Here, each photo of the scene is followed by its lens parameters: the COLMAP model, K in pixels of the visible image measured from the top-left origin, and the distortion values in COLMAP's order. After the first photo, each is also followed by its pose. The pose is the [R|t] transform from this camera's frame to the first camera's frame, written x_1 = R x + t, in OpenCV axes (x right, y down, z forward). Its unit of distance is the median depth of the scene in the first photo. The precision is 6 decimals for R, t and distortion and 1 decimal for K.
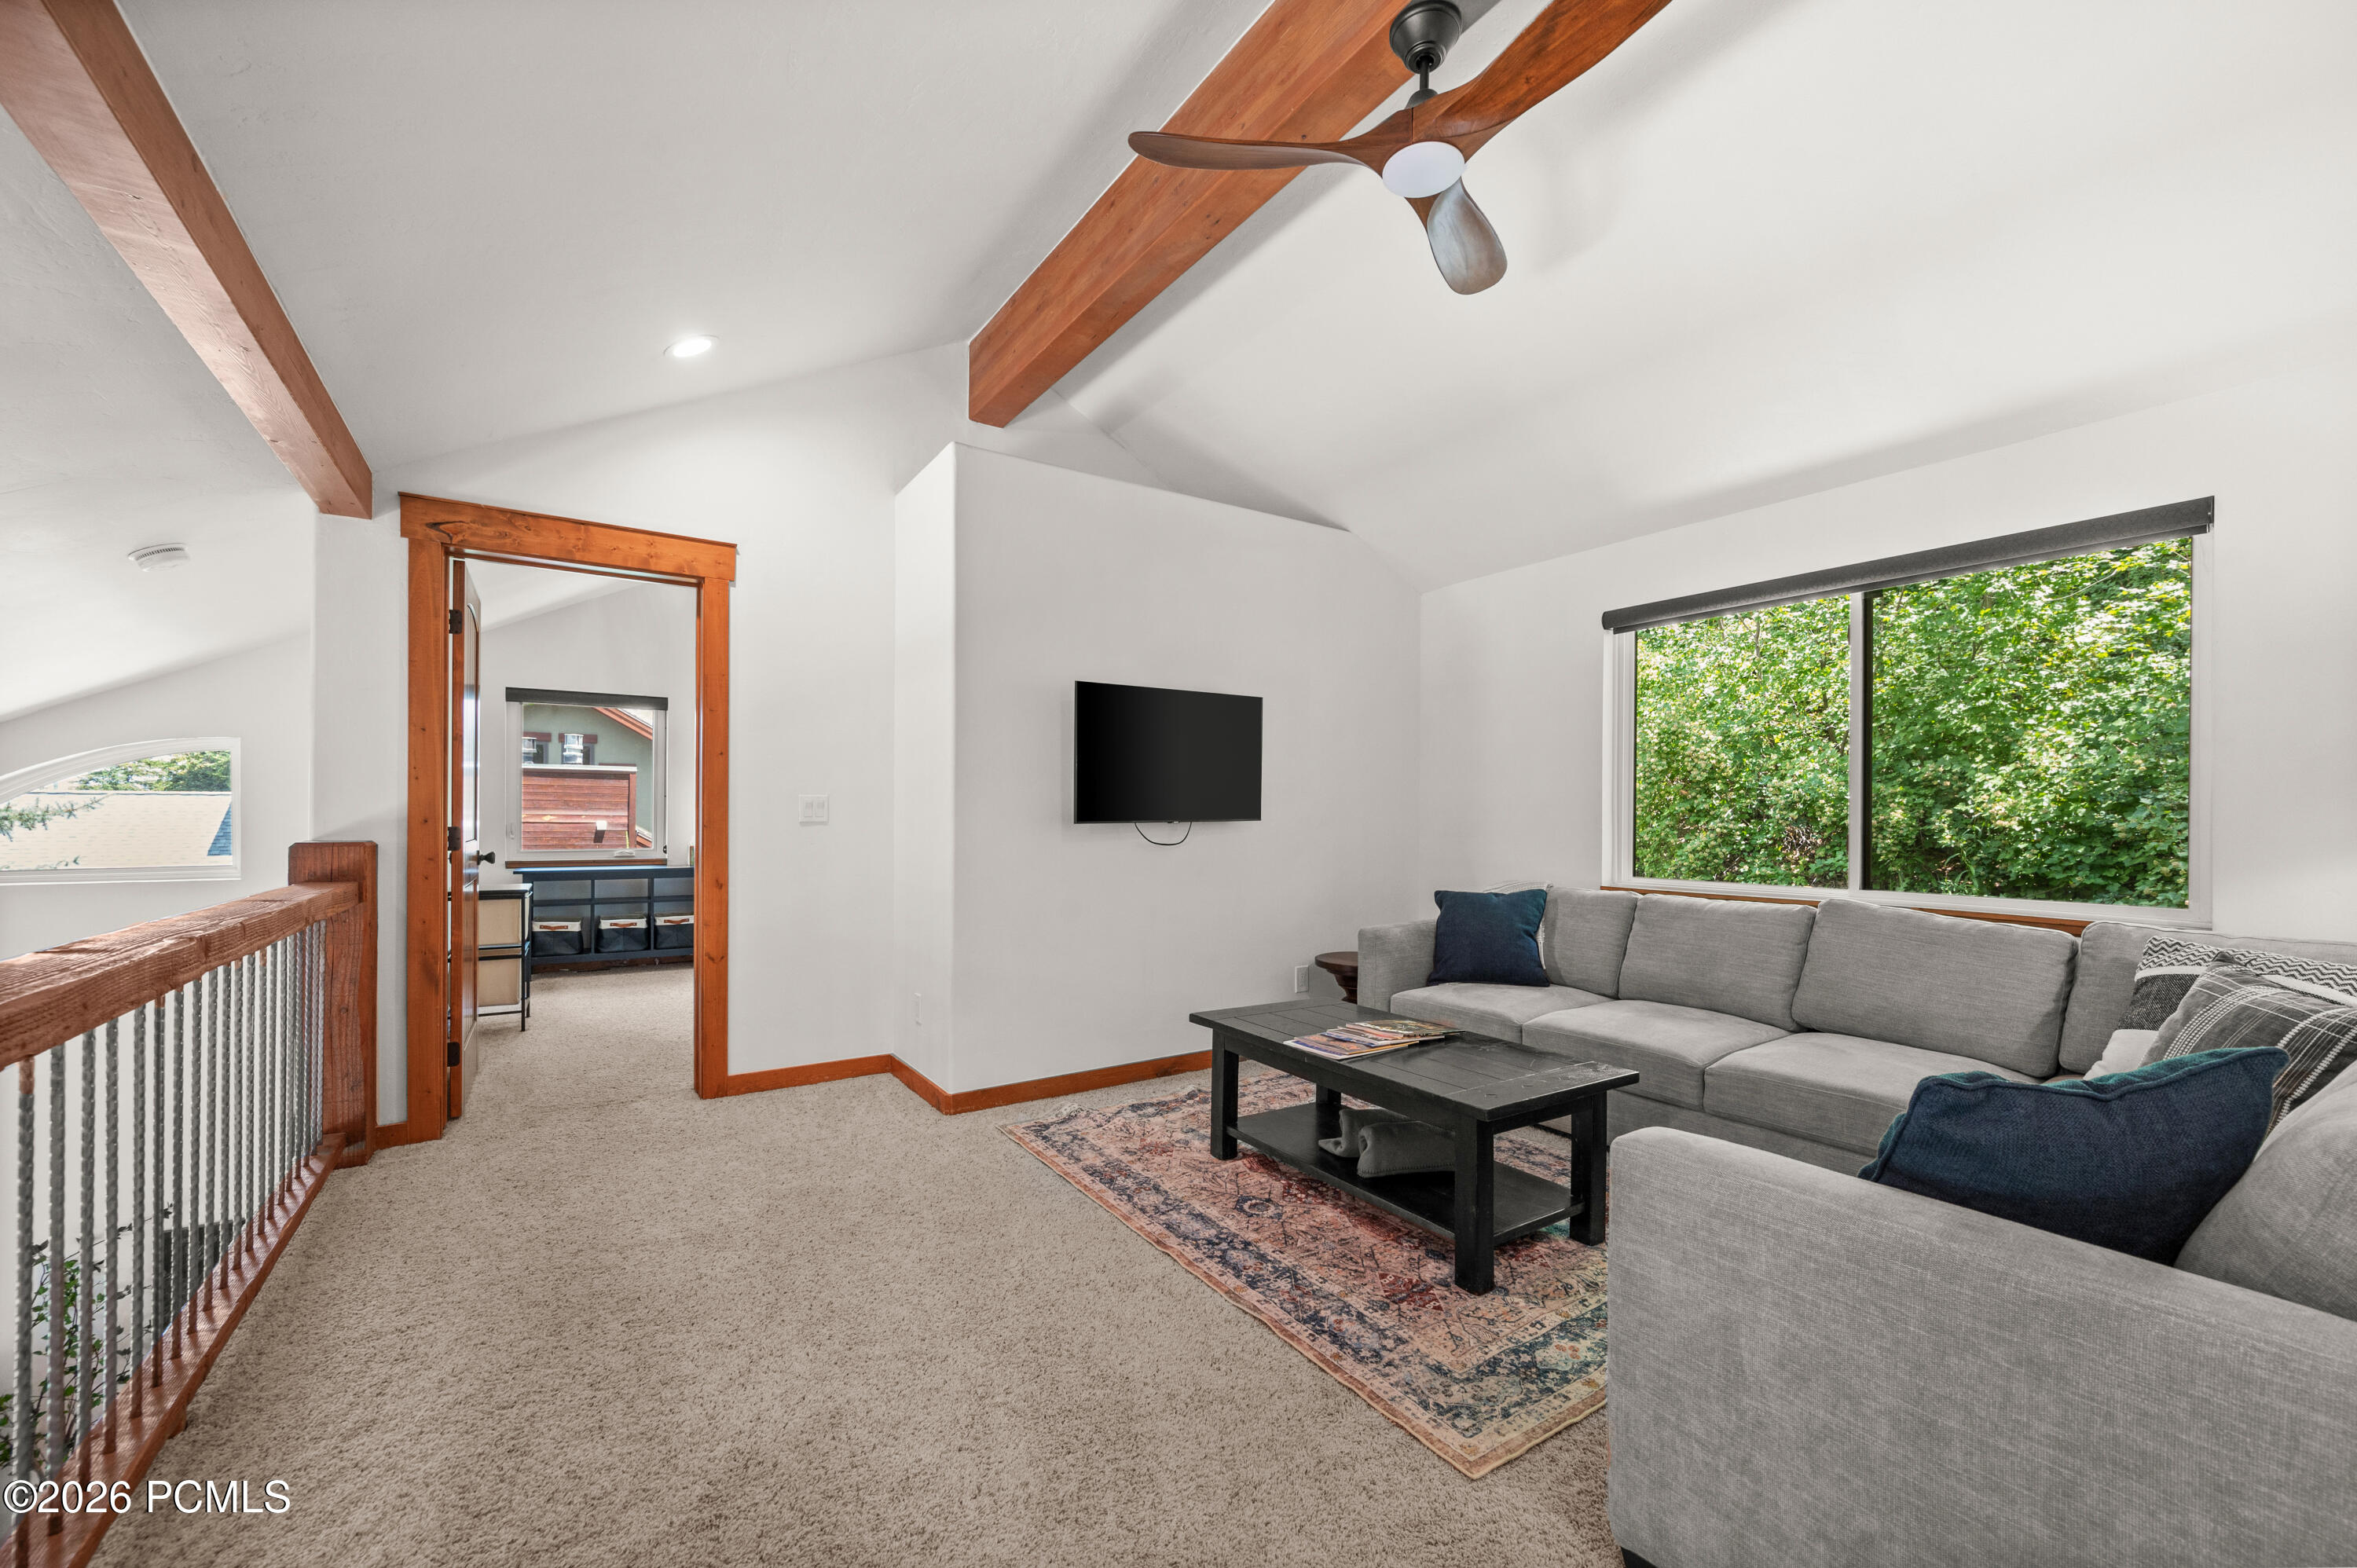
lens RADIAL K [[937.3, 0, 1181.5], [0, 937.3, 809.2], [0, 0, 1]] dist [0.001966, -0.000649]
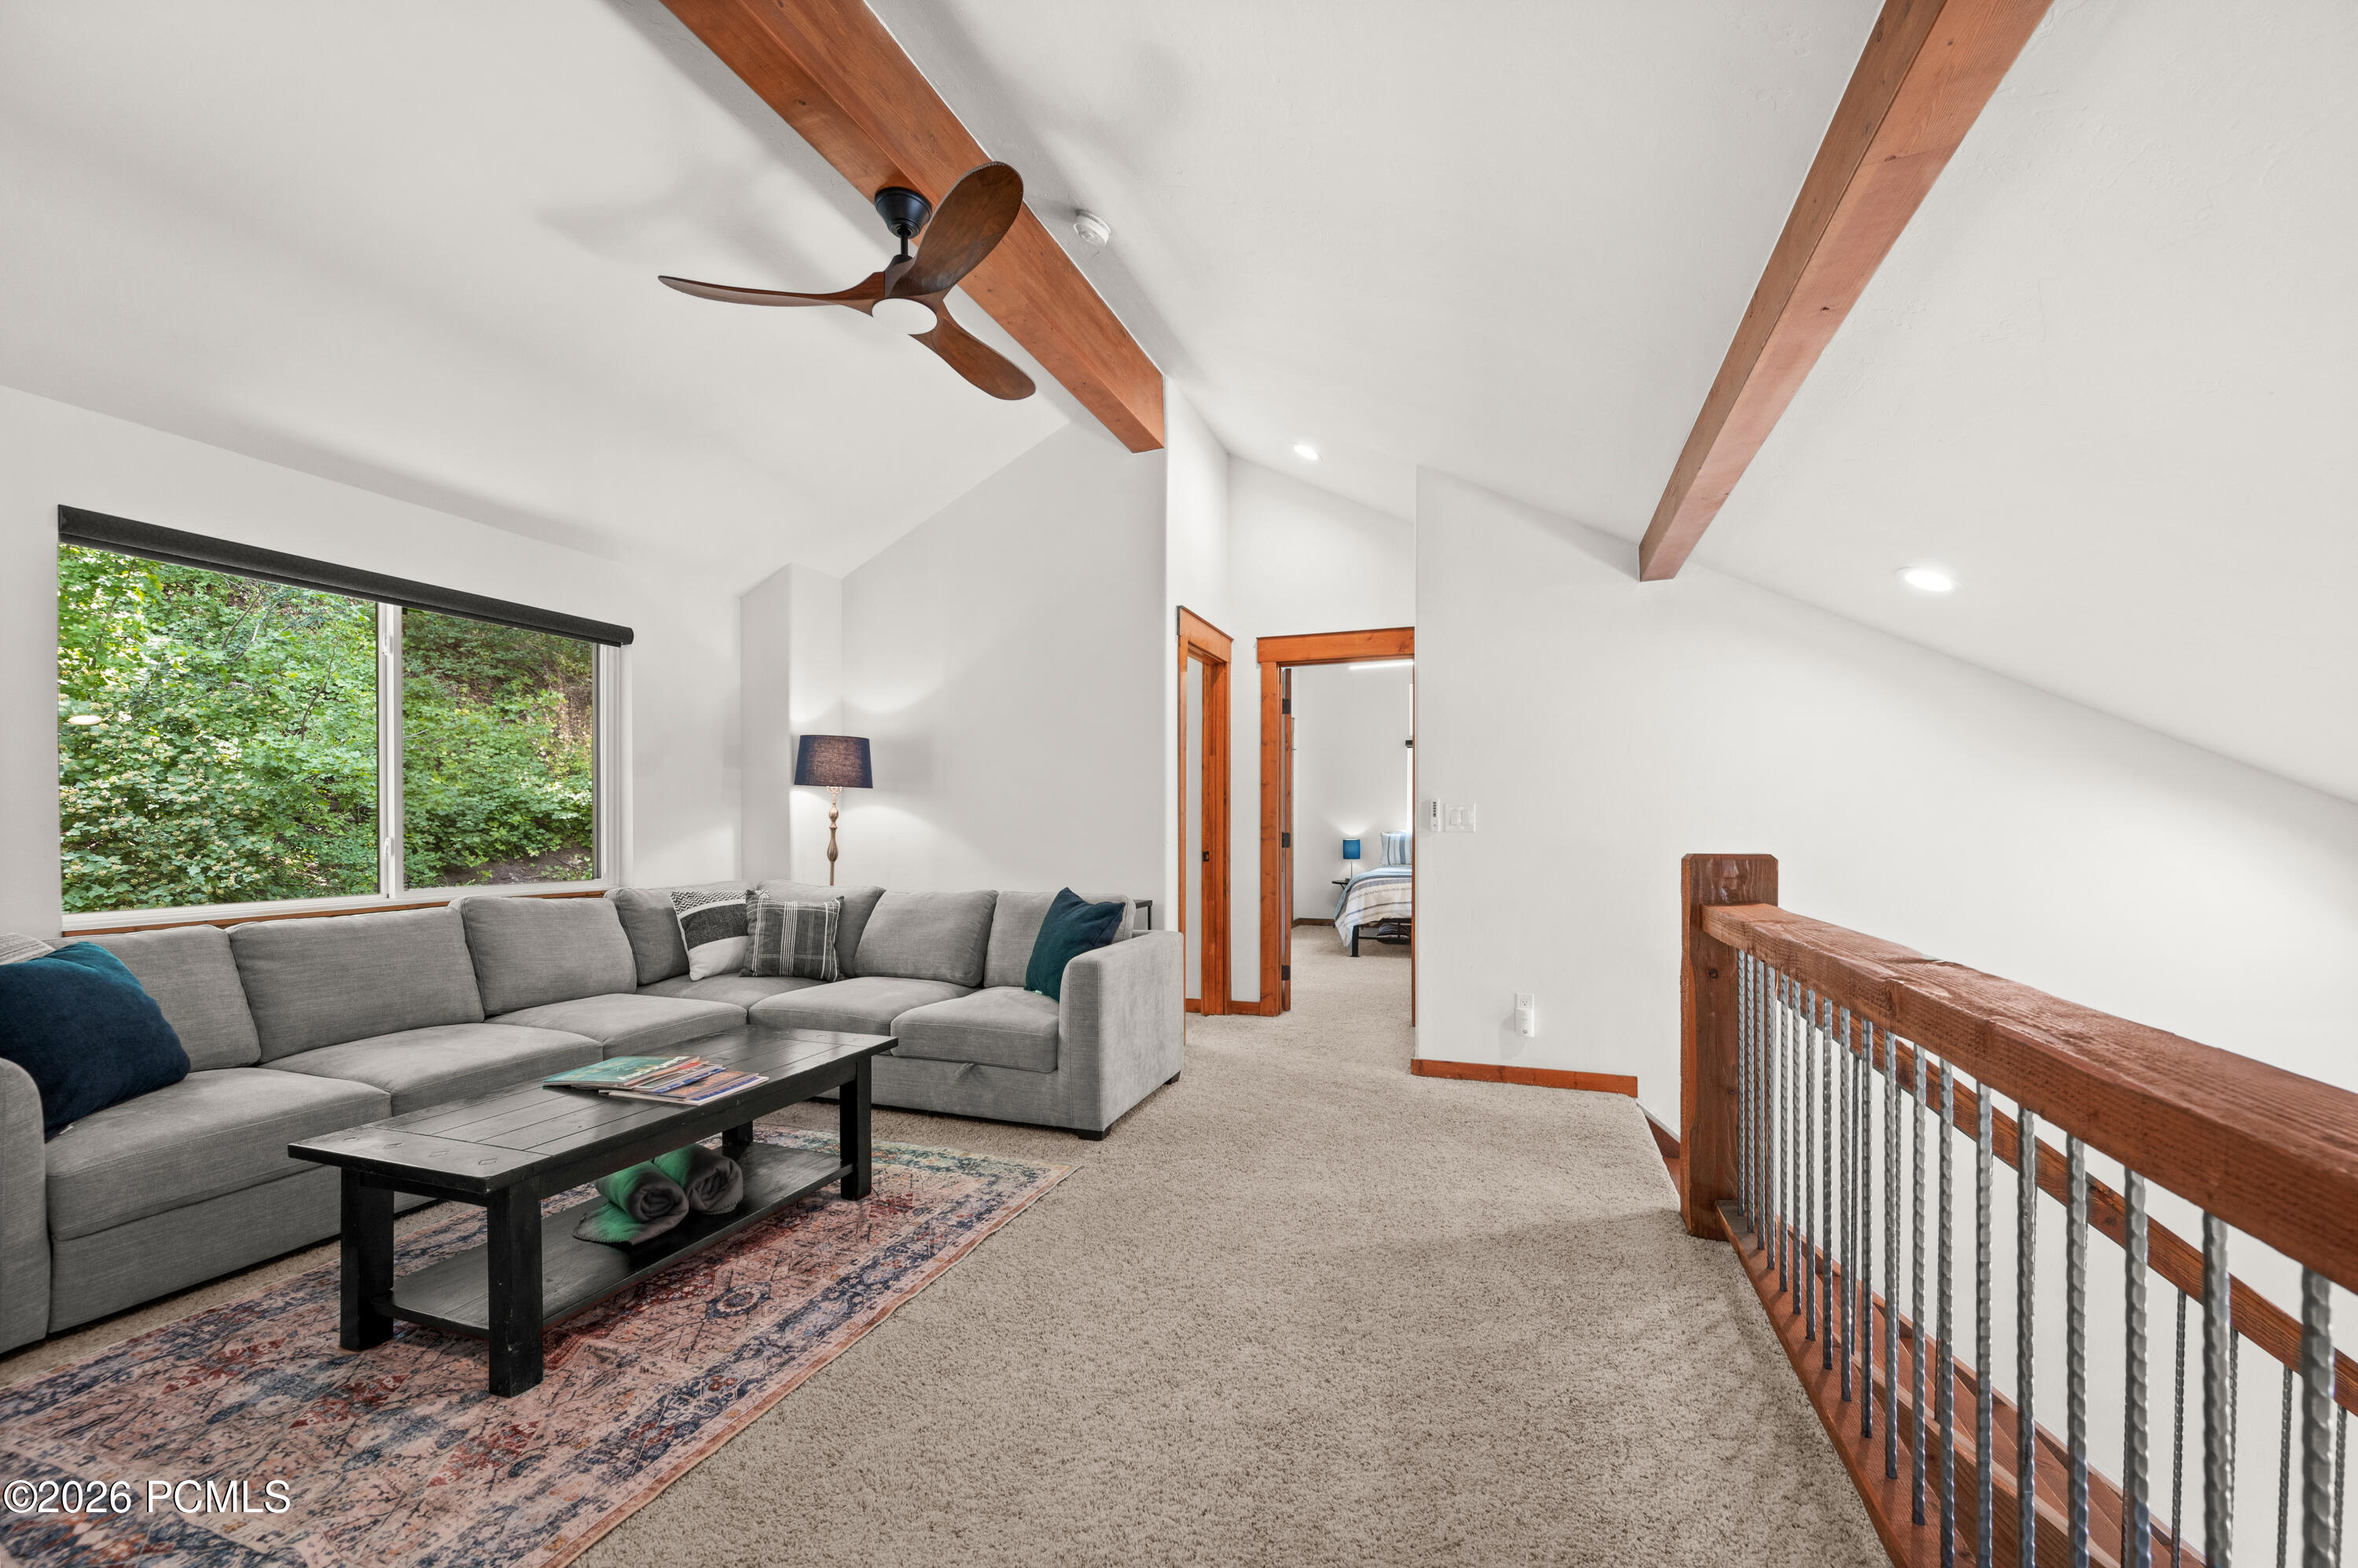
lens RADIAL K [[937.8, 0, 1180.1], [0, 937.8, 807.8], [0, 0, 1]] dist [0.001966, -0.000649]
pose [[-0.598237, 0.008063, 0.801278, -0.834339], [-0.007643, 0.999846, -0.015767, 0.003639], [-0.801283, -0.015556, -0.598084, 1.224159]]
